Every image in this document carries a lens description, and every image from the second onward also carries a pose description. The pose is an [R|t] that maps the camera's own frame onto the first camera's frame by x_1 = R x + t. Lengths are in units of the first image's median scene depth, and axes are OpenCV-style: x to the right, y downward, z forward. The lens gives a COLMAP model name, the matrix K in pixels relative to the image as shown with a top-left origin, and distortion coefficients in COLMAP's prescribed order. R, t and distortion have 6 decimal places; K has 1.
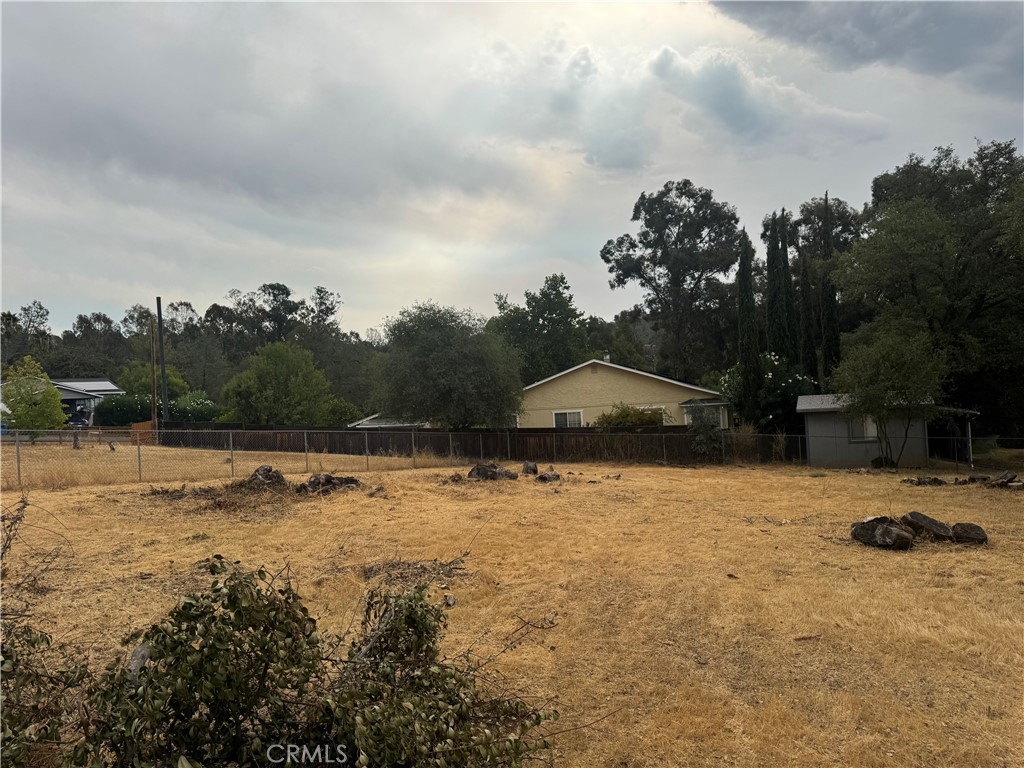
lens RADIAL K [[709.0, 0, 511.3], [0, 709.0, 401.1], [0, 0, 1]] dist [0.091187, -0.182364]
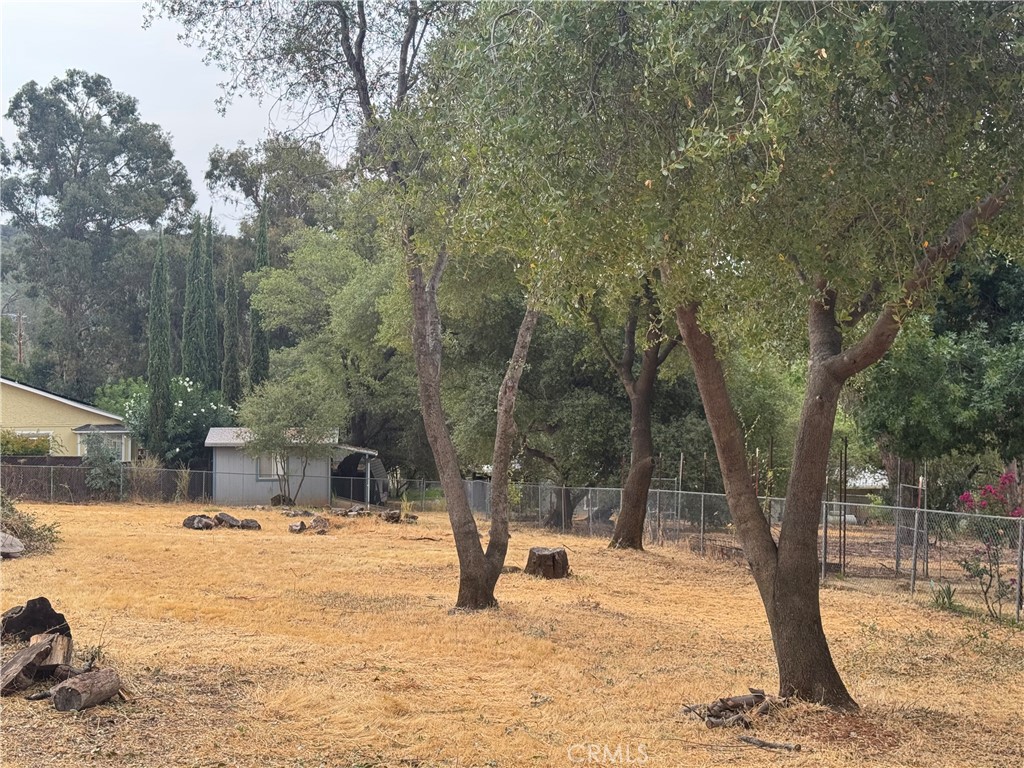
lens RADIAL K [[1402.7, 0, 509.4], [0, 1402.7, 366.0], [0, 0, 1]] dist [0.121531, -0.033145]
pose [[0.855582, 0.069123, 0.513032, -0.182978], [-0.053771, 0.997551, -0.044730, -0.024458], [-0.514867, 0.010684, 0.857203, -0.681169]]
